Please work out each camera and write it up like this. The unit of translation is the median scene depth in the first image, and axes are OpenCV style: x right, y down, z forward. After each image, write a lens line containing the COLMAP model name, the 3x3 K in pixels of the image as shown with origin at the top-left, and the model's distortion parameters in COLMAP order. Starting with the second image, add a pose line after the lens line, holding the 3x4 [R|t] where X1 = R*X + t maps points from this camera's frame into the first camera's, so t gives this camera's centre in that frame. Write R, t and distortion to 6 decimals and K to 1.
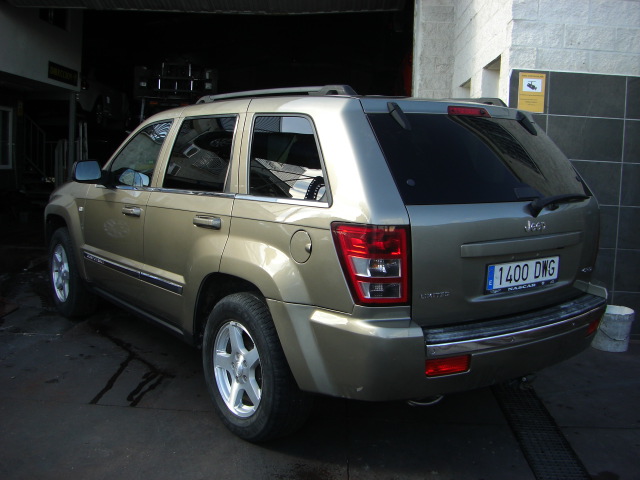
lens RADIAL K [[716.2, 0, 320.6], [0, 716.2, 240.1], [0, 0, 1]] dist [-0.148223, 0.000000]
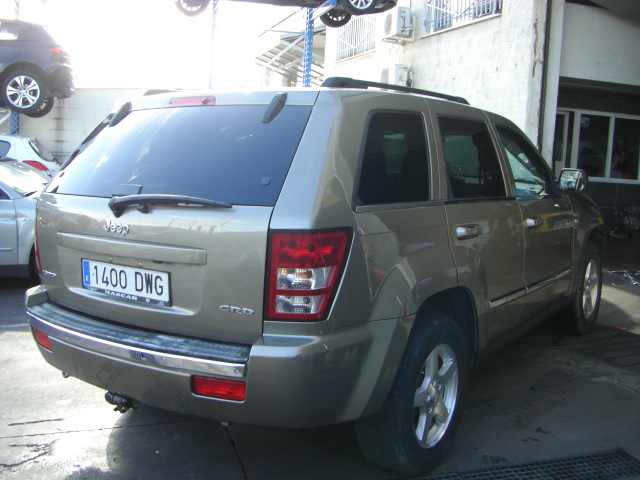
lens RADIAL K [[716.2, 0, 318.7], [0, 716.2, 240.3], [0, 0, 1]] dist [-0.148223, 0.000000]
pose [[0.306492, 0.112849, -0.945160, 1.206858], [-0.127342, 0.988883, 0.076775, -0.102940], [0.943317, 0.096828, 0.317455, 0.955902]]
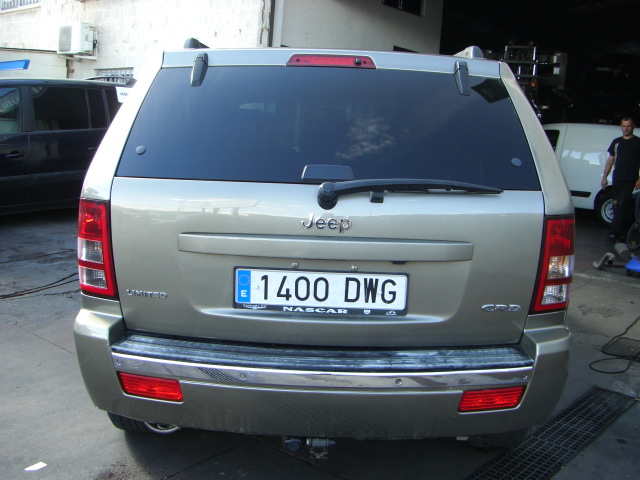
lens RADIAL K [[716.2, 0, 320.8], [0, 716.2, 239.0], [0, 0, 1]] dist [-0.148223, 0.000000]
pose [[0.778861, 0.114101, -0.616731, 0.716089], [-0.100887, 0.993300, 0.056361, -0.041928], [0.619030, 0.018322, 0.785154, 0.463752]]
